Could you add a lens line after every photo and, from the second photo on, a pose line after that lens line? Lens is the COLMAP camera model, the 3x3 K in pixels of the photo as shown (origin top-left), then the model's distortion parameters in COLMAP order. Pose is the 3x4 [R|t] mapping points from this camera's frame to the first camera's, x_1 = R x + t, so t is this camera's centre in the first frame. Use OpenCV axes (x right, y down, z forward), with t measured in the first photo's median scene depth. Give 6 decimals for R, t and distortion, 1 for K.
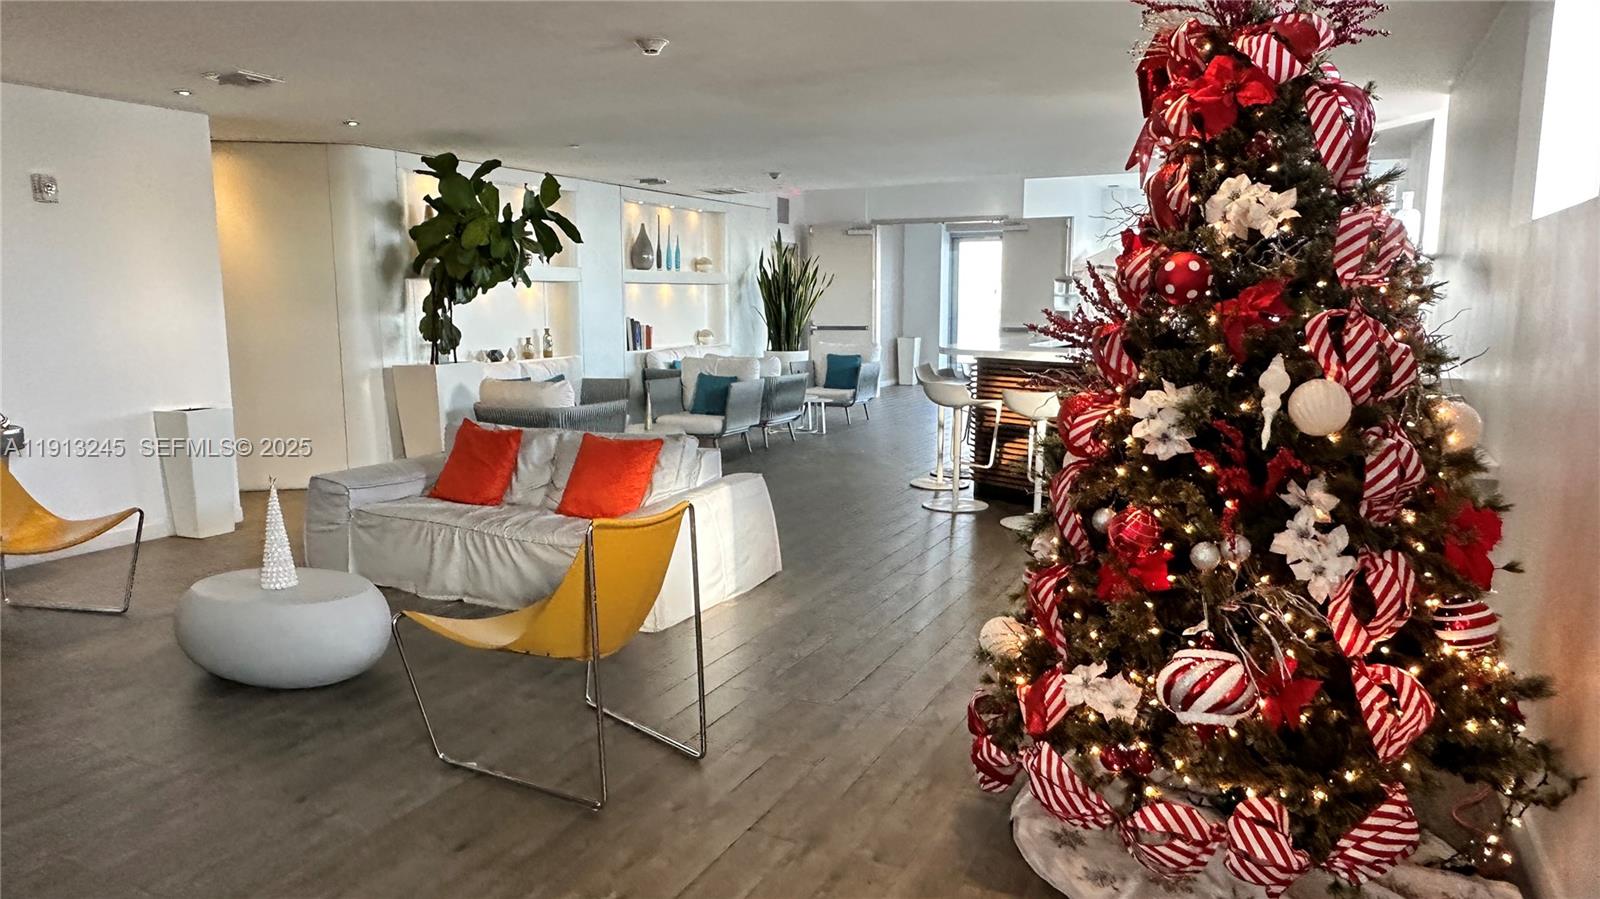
lens RADIAL K [[1066.7, 0, 797.0], [0, 1066.7, 459.1], [0, 0, 1]] dist [-0.004963, 0.004981]
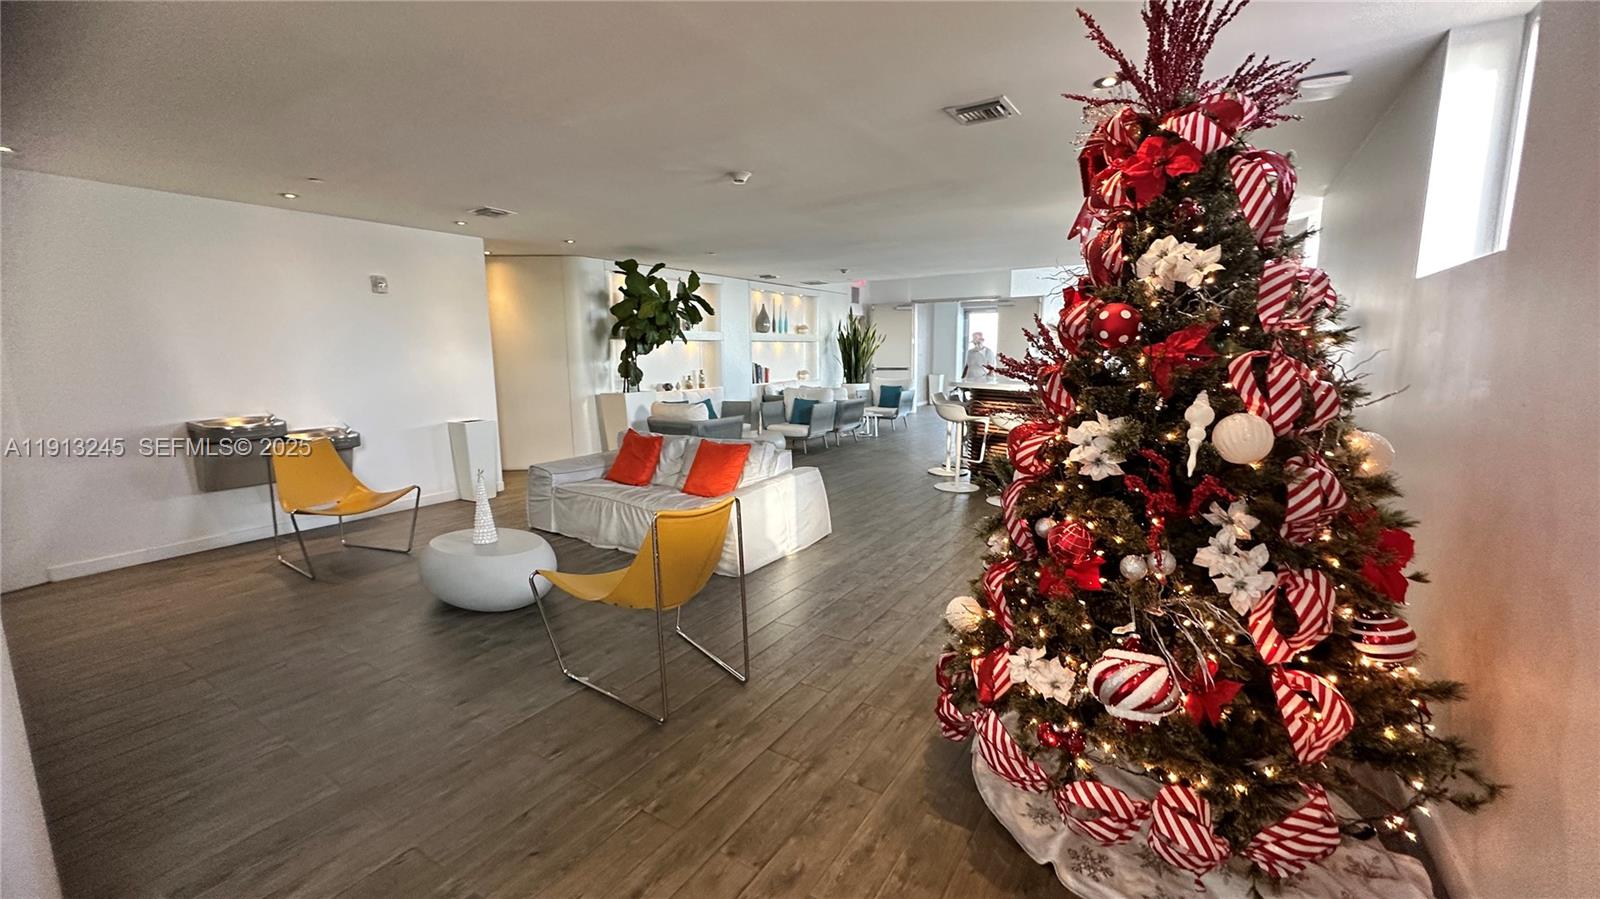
lens RADIAL K [[639.7, 0, 801.0], [0, 639.7, 447.6], [0, 0, 1]] dist [-0.002037, 0.000458]
pose [[0.993540, 0.009904, -0.113051, 0.084203], [-0.009929, 0.999951, 0.000343, -0.027387], [0.113048, 0.000782, 0.993589, 0.223044]]
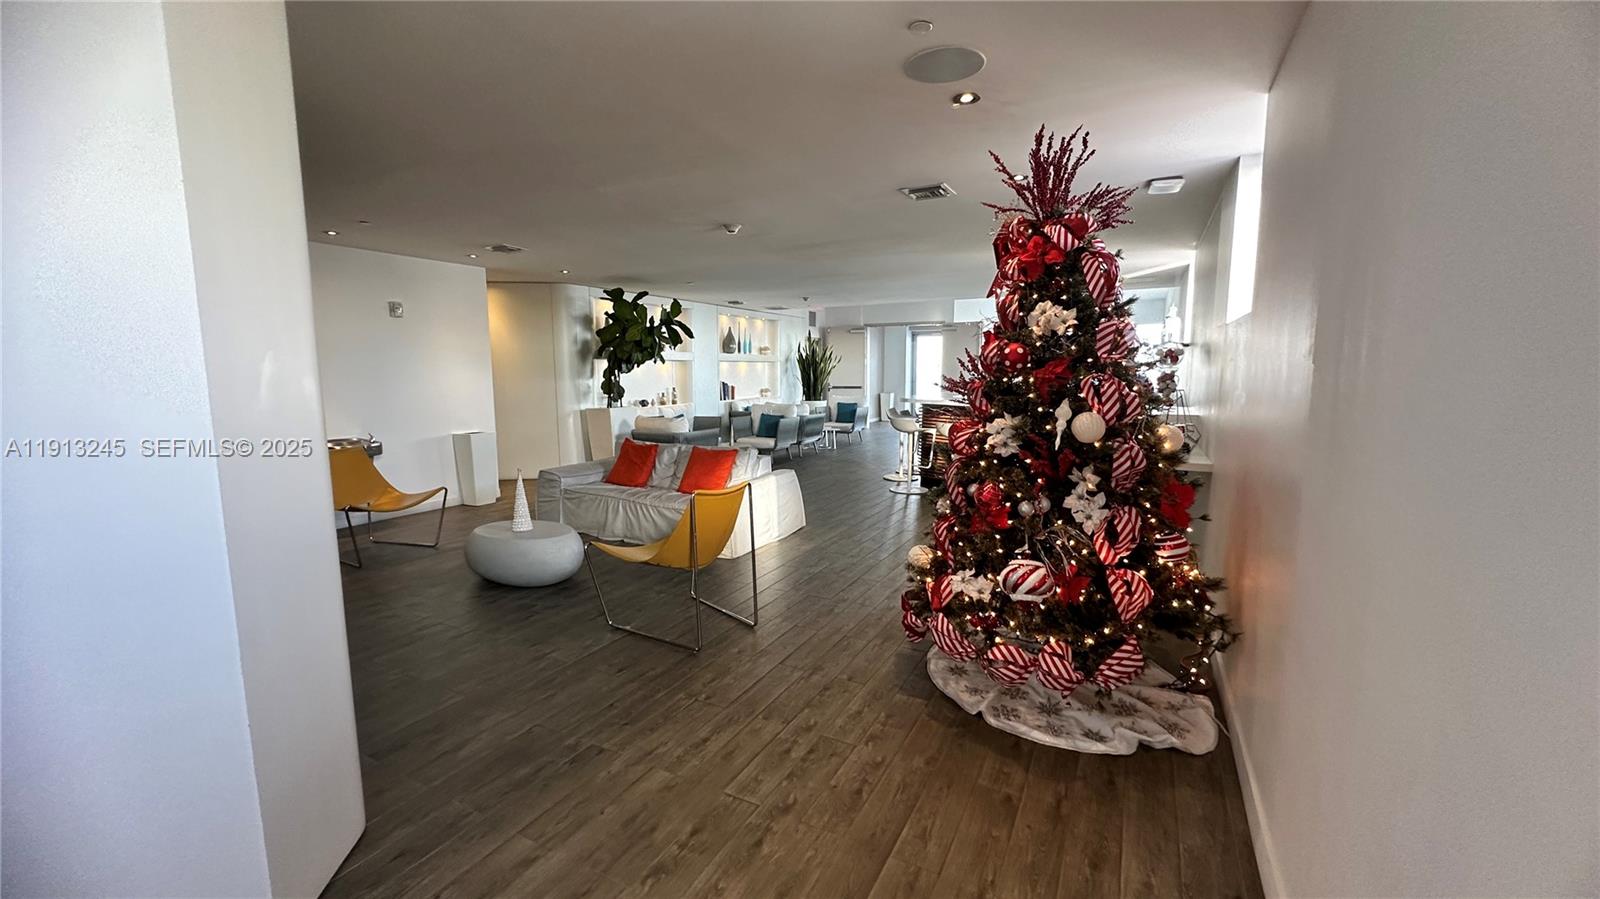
lens RADIAL K [[639.7, 0, 800.6], [0, 639.7, 448.0], [0, 0, 1]] dist [-0.002037, 0.000458]
pose [[0.999334, 0.002139, -0.036440, 0.029913], [-0.003183, 0.999586, -0.028605, 0.015638], [0.036363, 0.028702, 0.998926, -0.088145]]
